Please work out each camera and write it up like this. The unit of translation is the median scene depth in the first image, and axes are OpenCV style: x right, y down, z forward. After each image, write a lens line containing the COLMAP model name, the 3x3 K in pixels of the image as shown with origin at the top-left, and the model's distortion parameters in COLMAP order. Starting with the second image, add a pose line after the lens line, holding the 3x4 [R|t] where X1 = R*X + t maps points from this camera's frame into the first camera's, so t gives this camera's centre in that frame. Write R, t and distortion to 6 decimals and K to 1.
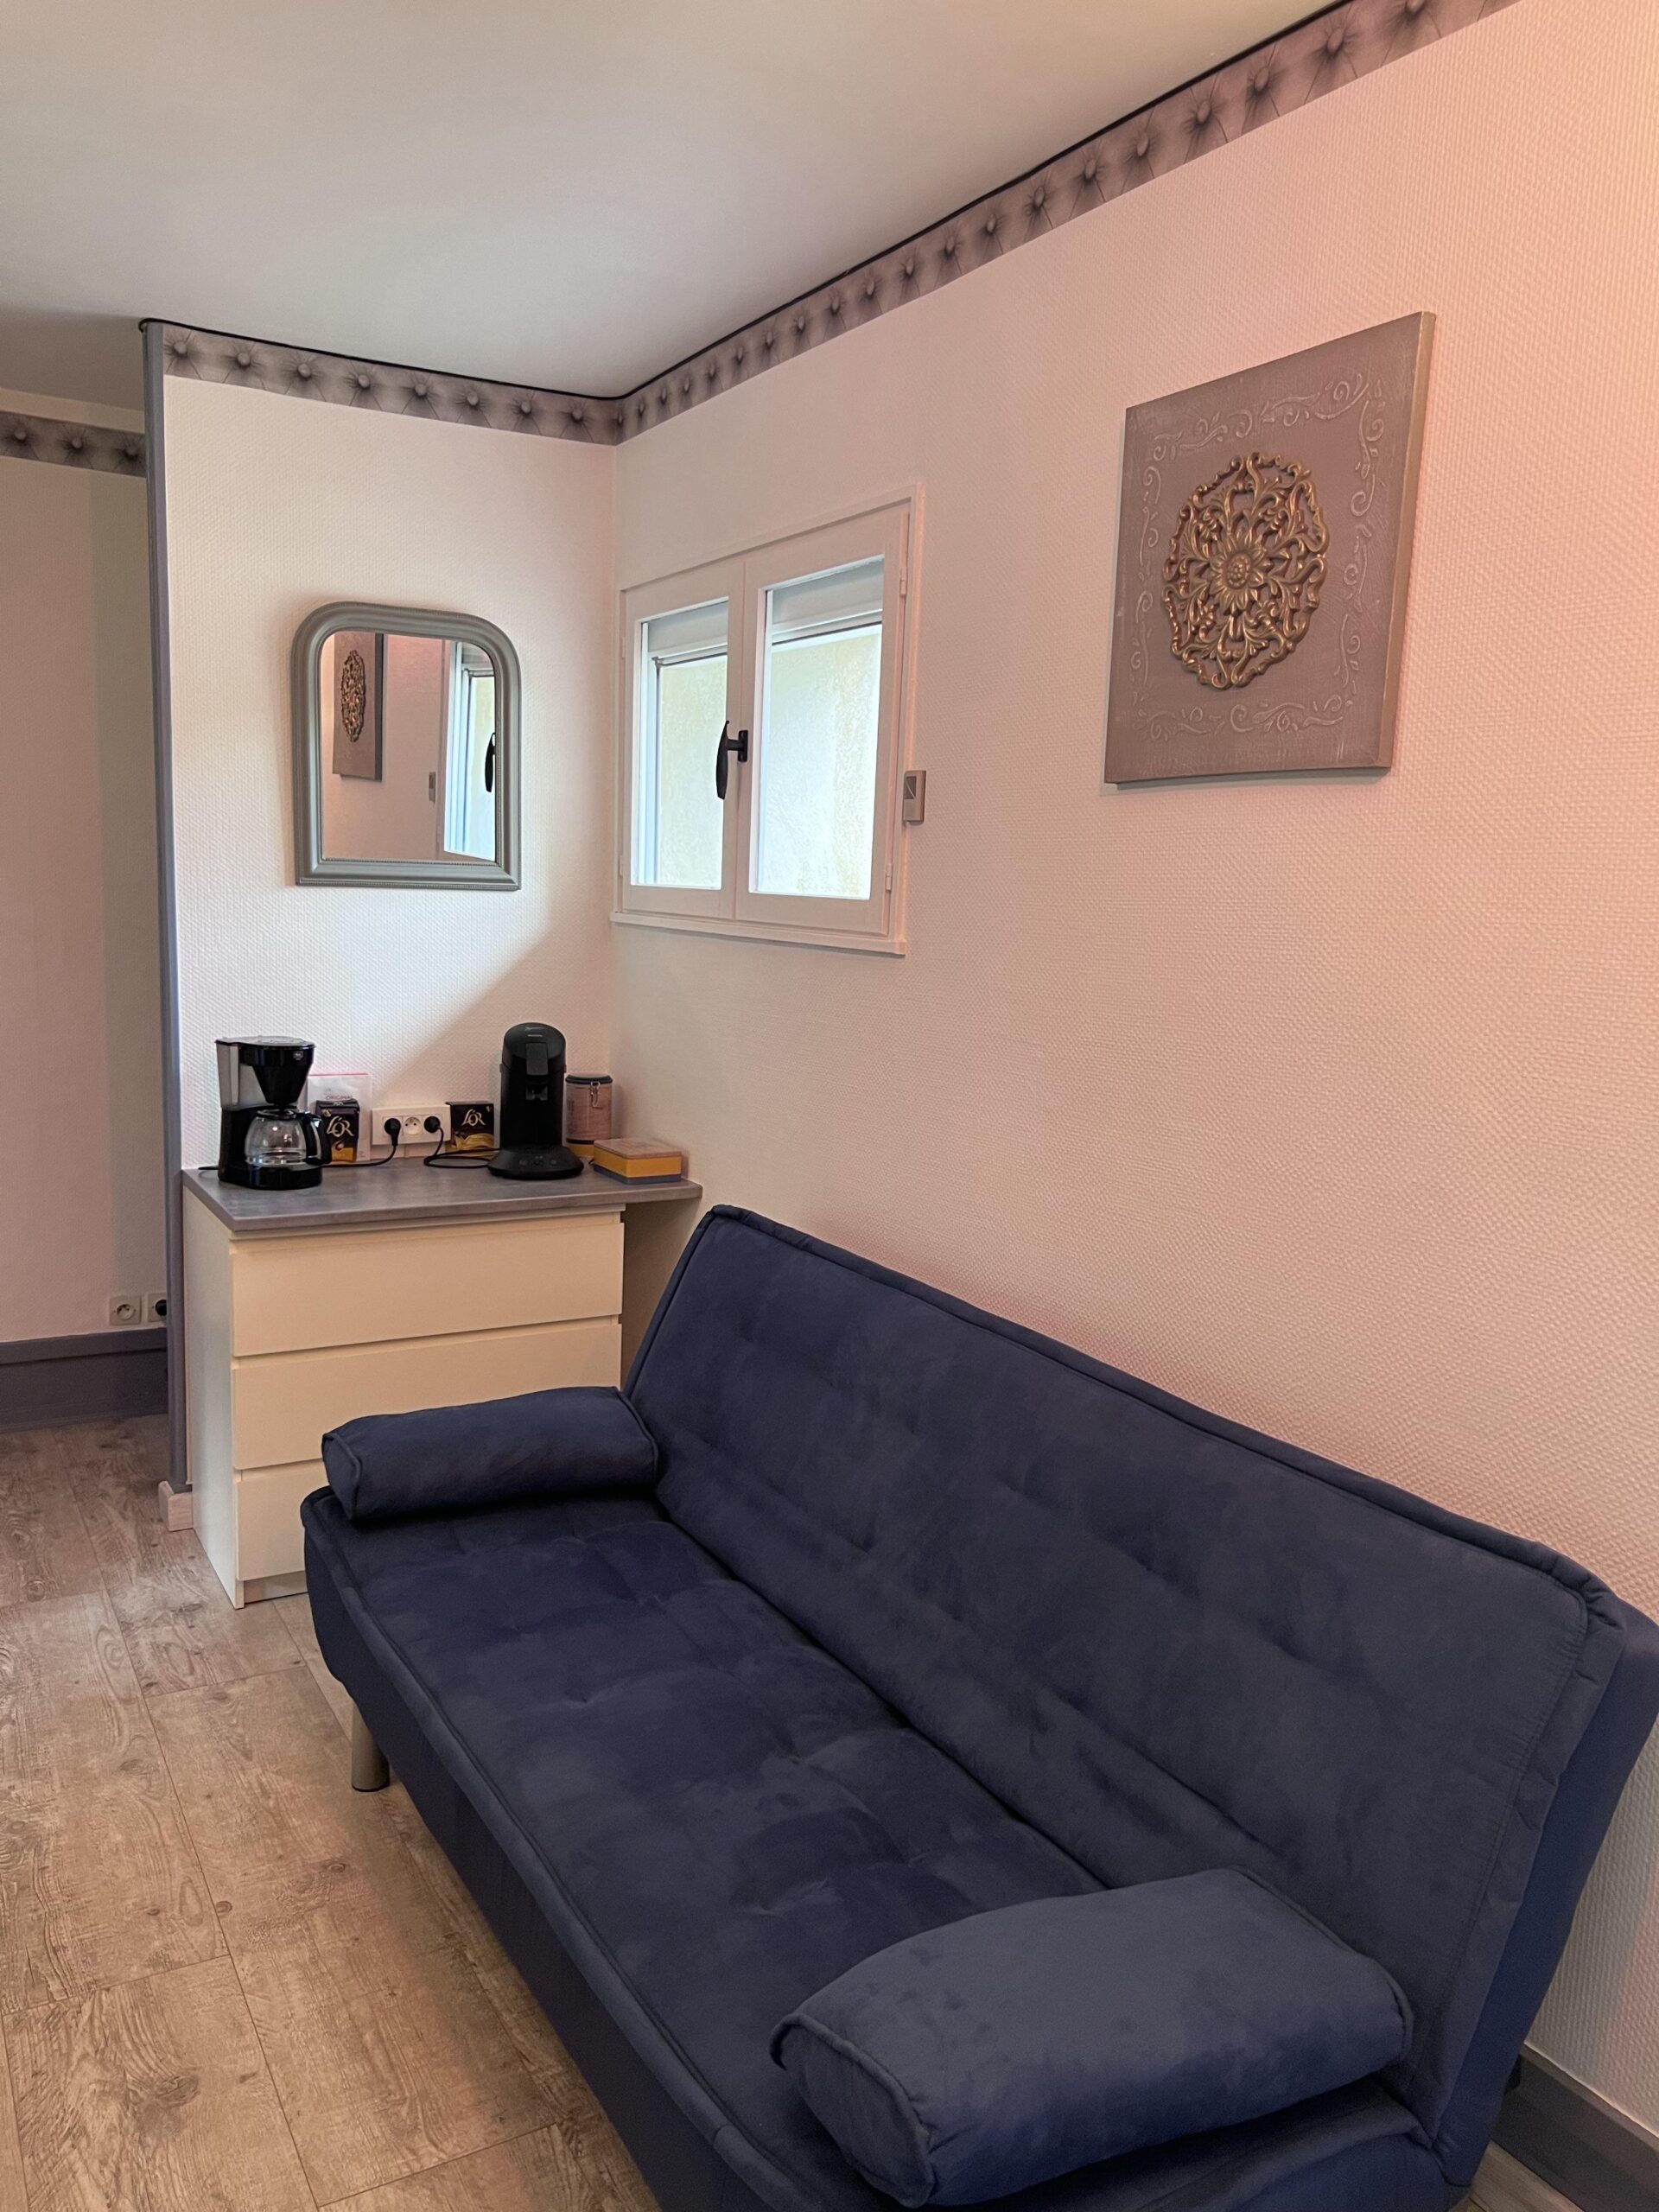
lens RADIAL K [[1677.3, 0, 829.5], [0, 1677.3, 1106.0], [0, 0, 1]] dist [0.066983, -0.084559]
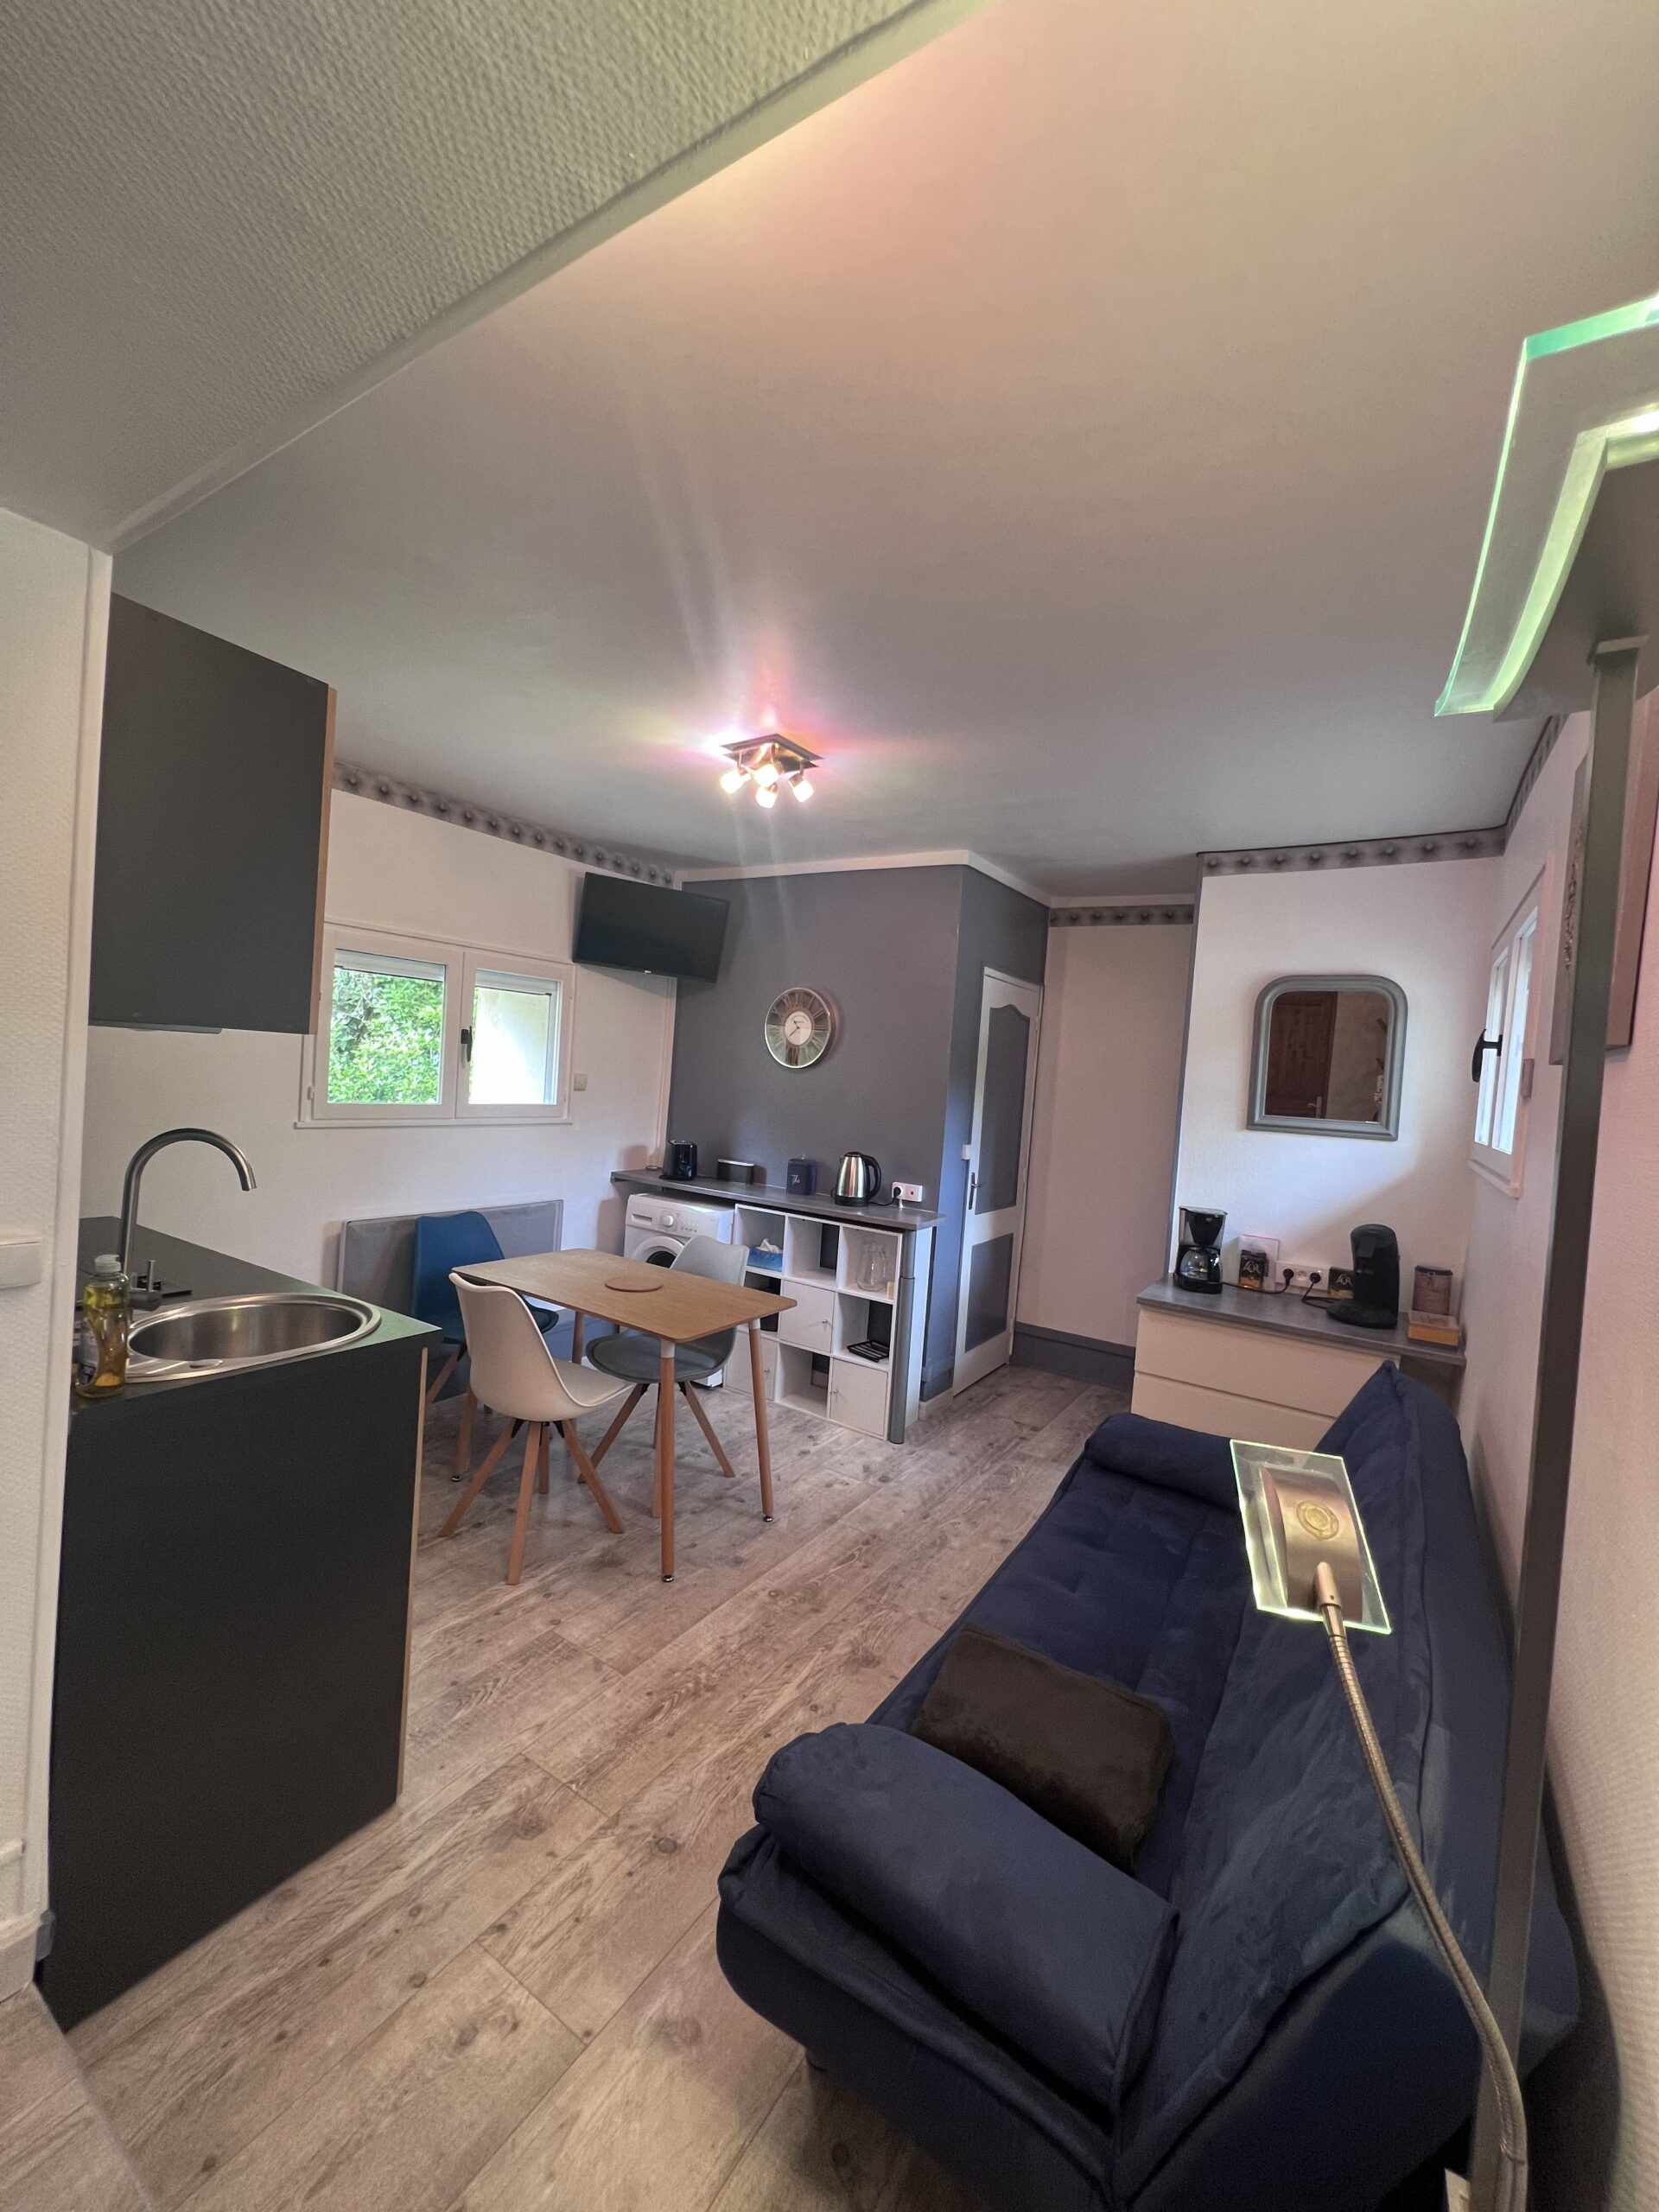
lens RADIAL K [[888.2, 0, 834.5], [0, 888.2, 1086.4], [0, 0, 1]] dist [0.000223, -0.000035]
pose [[0.460047, 0.009899, -0.887840, 0.321991], [-0.176598, 0.980980, -0.080569, -0.019951], [0.870155, 0.193857, 0.453045, 0.169689]]
